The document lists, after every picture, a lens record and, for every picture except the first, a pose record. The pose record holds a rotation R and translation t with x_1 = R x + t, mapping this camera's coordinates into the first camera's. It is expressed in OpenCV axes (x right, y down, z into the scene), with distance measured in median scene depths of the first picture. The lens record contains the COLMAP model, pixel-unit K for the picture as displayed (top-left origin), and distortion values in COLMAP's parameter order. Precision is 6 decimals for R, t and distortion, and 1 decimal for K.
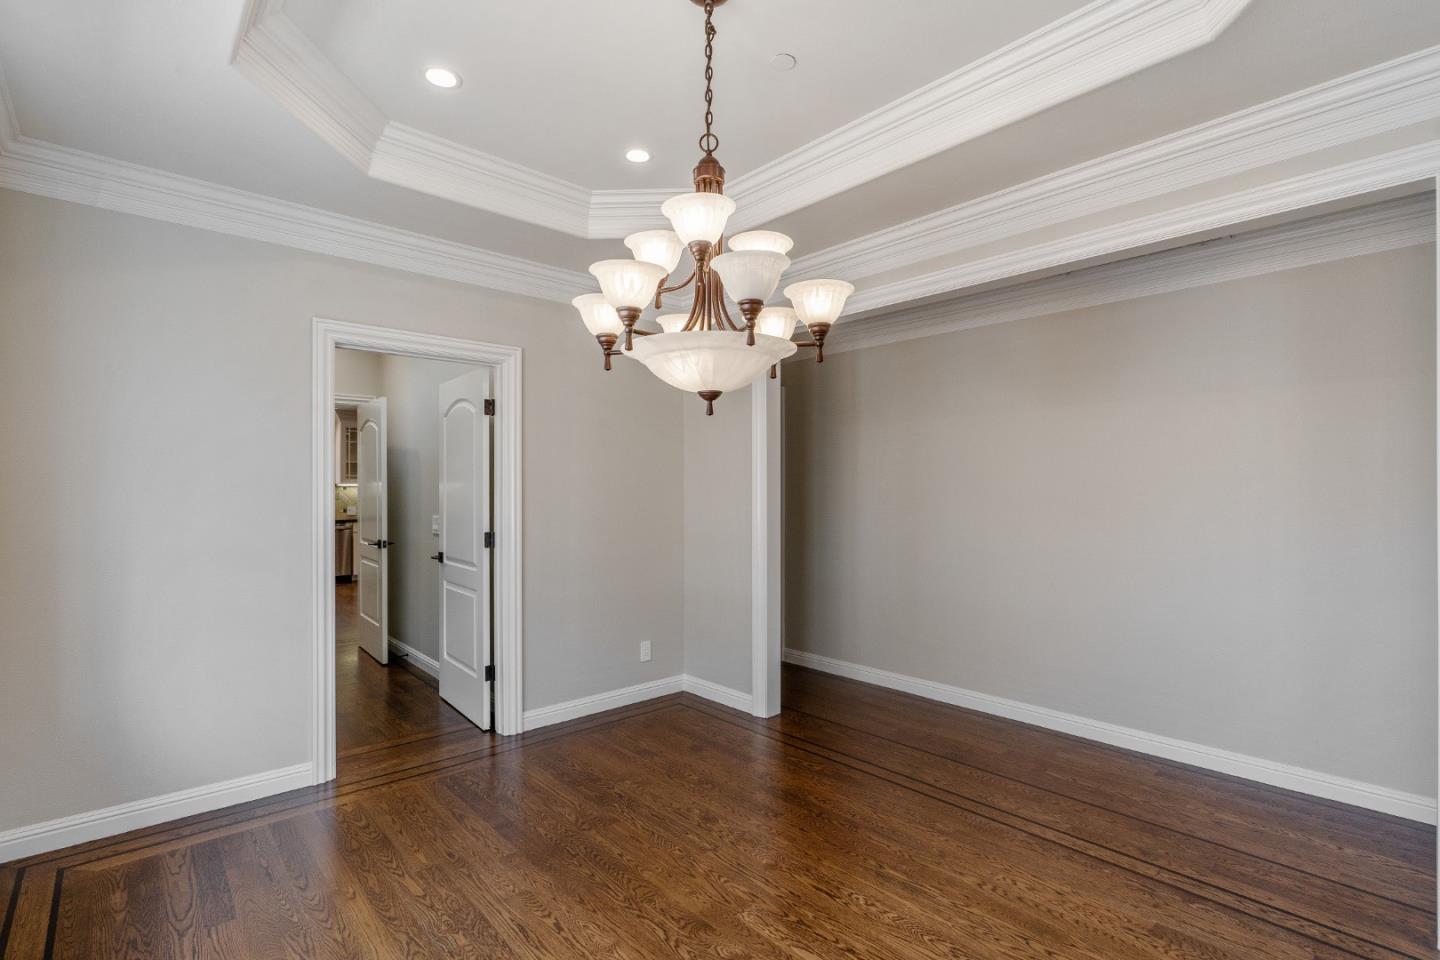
lens RADIAL K [[658.5, 0, 749.3], [0, 658.5, 493.7], [0, 0, 1]] dist [-0.005185, 0.000122]
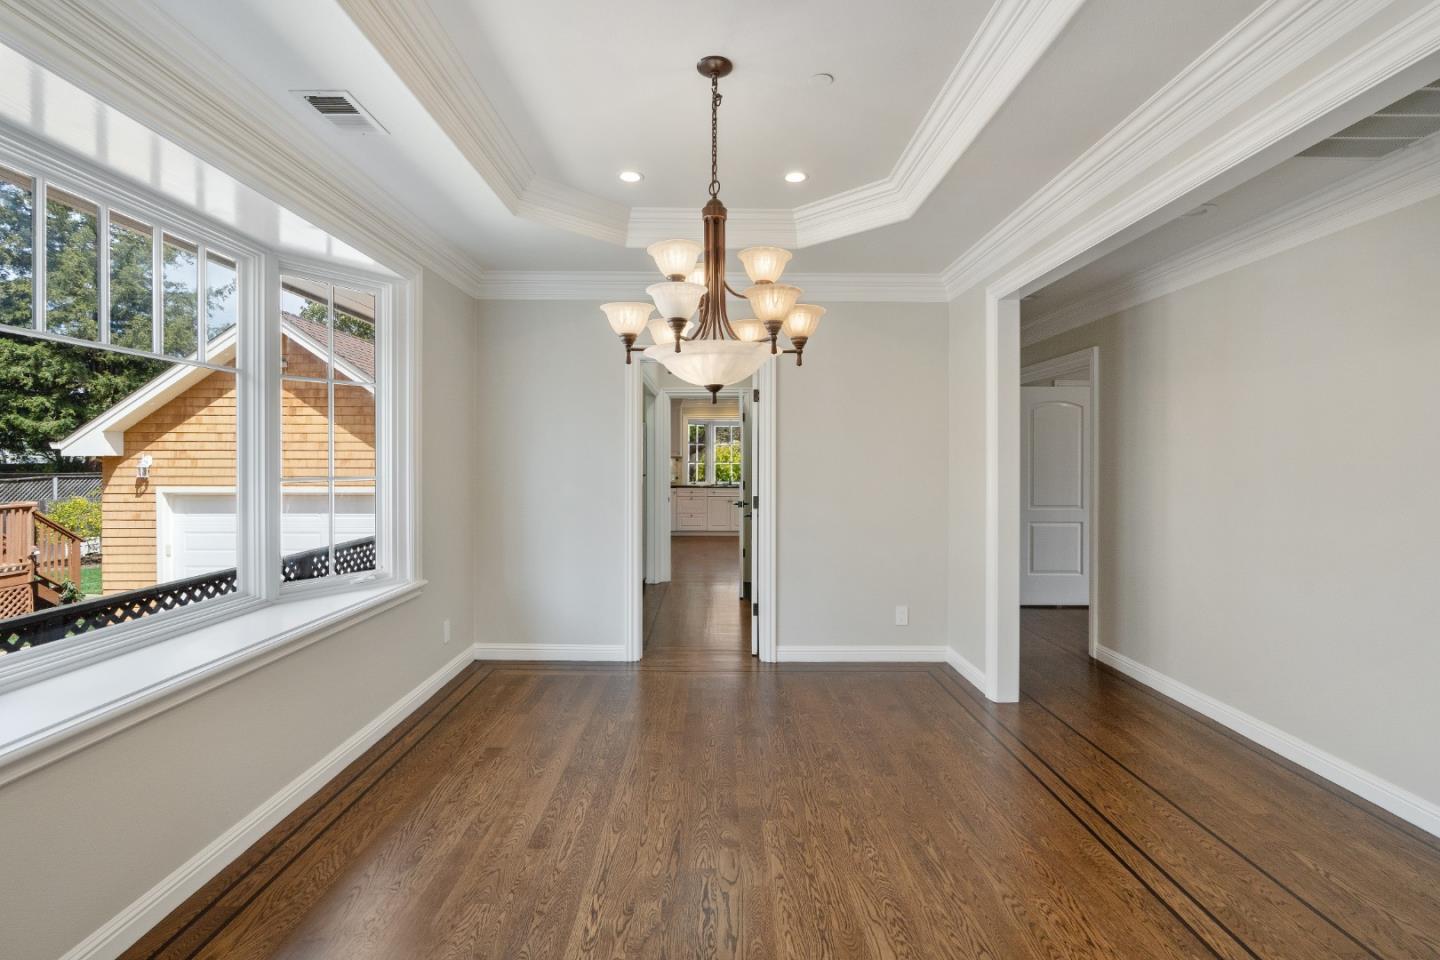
lens RADIAL K [[658.5, 0, 722.4], [0, 658.5, 461.7], [0, 0, 1]] dist [-0.005185, 0.000122]
pose [[0.738081, -0.004477, -0.674697, 0.597925], [0.001005, 0.999984, -0.005536, -0.000155], [0.674711, 0.003408, 0.738074, 0.057184]]
